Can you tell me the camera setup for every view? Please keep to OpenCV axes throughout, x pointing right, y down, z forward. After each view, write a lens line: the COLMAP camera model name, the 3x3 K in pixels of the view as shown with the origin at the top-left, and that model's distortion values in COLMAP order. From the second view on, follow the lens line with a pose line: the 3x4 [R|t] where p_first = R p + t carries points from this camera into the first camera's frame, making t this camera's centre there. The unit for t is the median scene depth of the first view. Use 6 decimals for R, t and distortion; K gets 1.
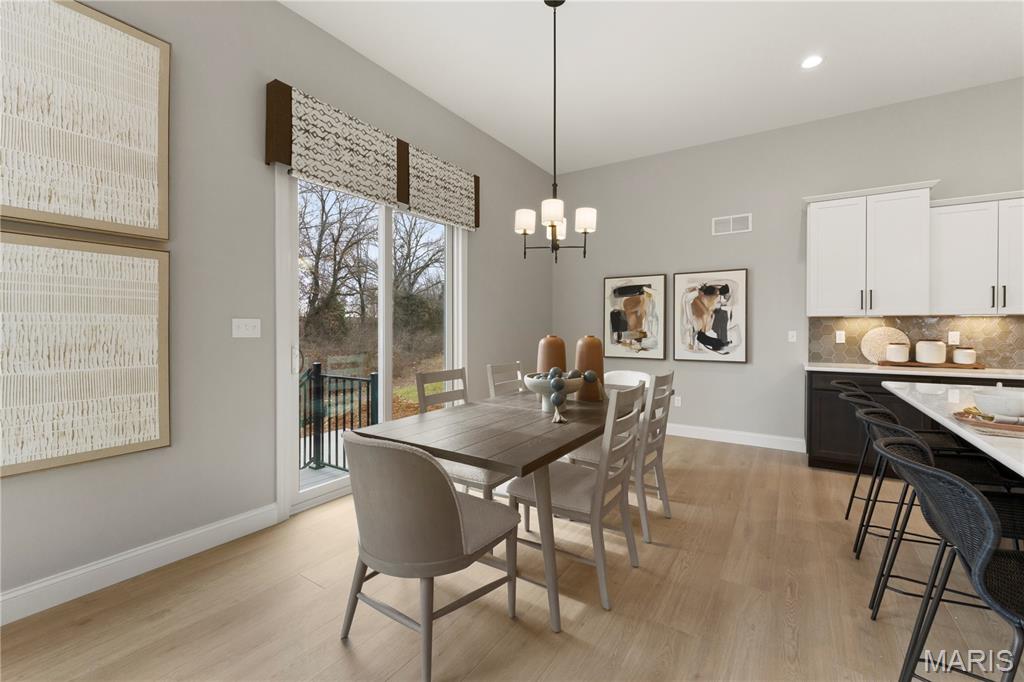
lens RADIAL K [[431.9, 0, 519.0], [0, 431.9, 331.2], [0, 0, 1]] dist [-0.007883, -0.000805]
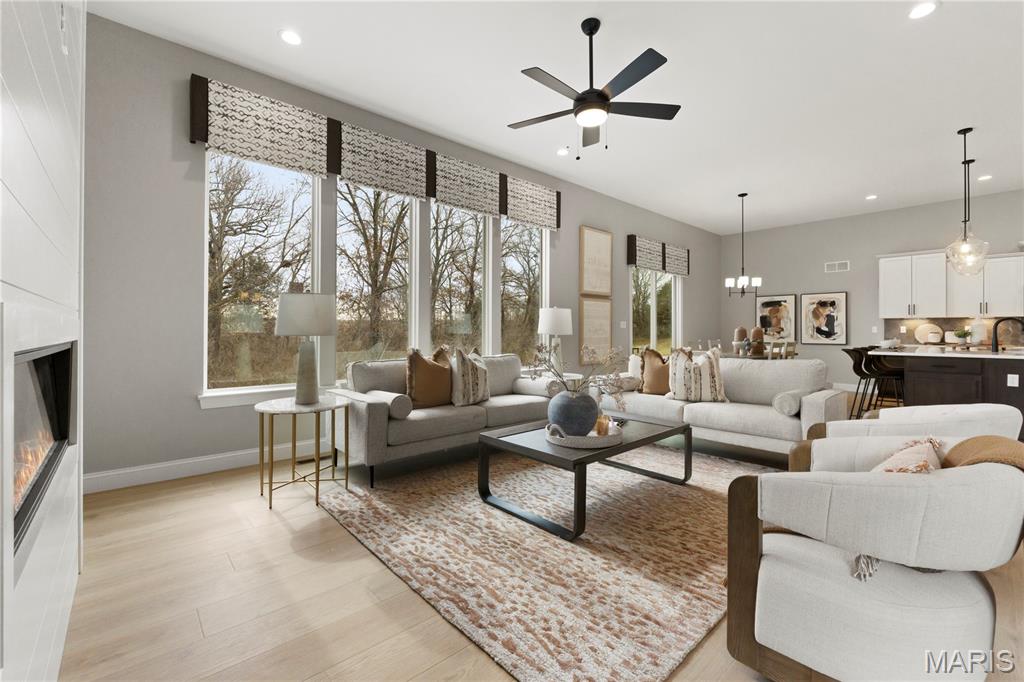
lens RADIAL K [[431.9, 0, 520.2], [0, 431.9, 327.7], [0, 0, 1]] dist [-0.007883, -0.000805]
pose [[0.966693, -0.002302, -0.255930, -0.373252], [-0.001066, 0.999915, -0.013018, 0.032479], [0.255938, 0.012857, 0.966608, -1.237197]]
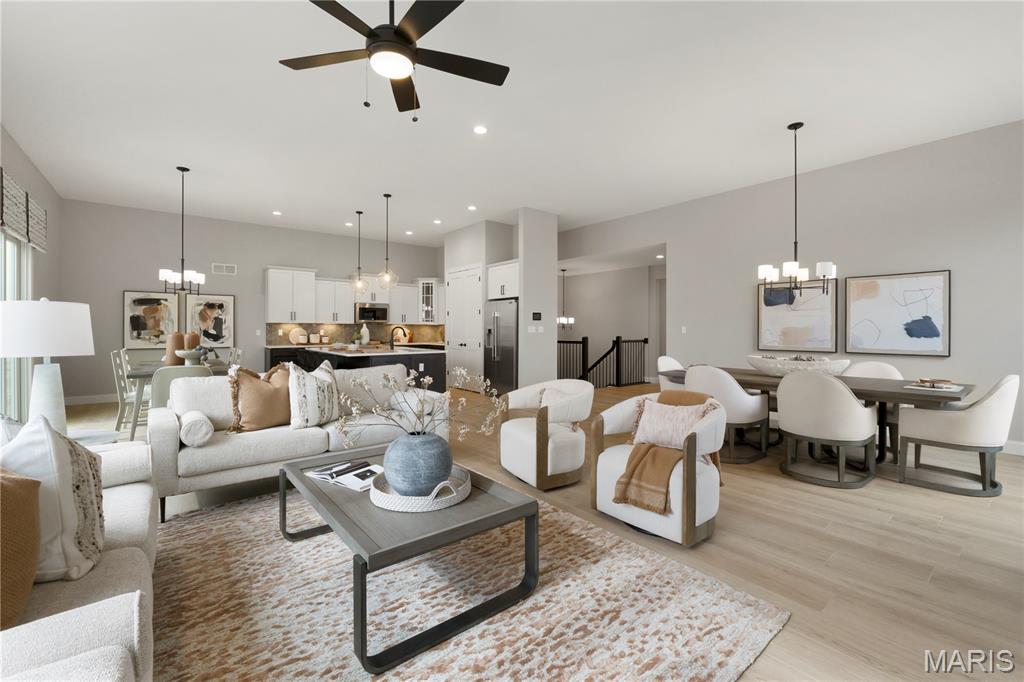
lens RADIAL K [[431.9, 0, 510.8], [0, 431.9, 330.7], [0, 0, 1]] dist [-0.007883, -0.000805]
pose [[0.323417, -0.004331, 0.946247, -0.941444], [0.002737, 0.999990, 0.003641, -0.000388], [-0.946253, 0.001412, 0.323425, -0.798421]]
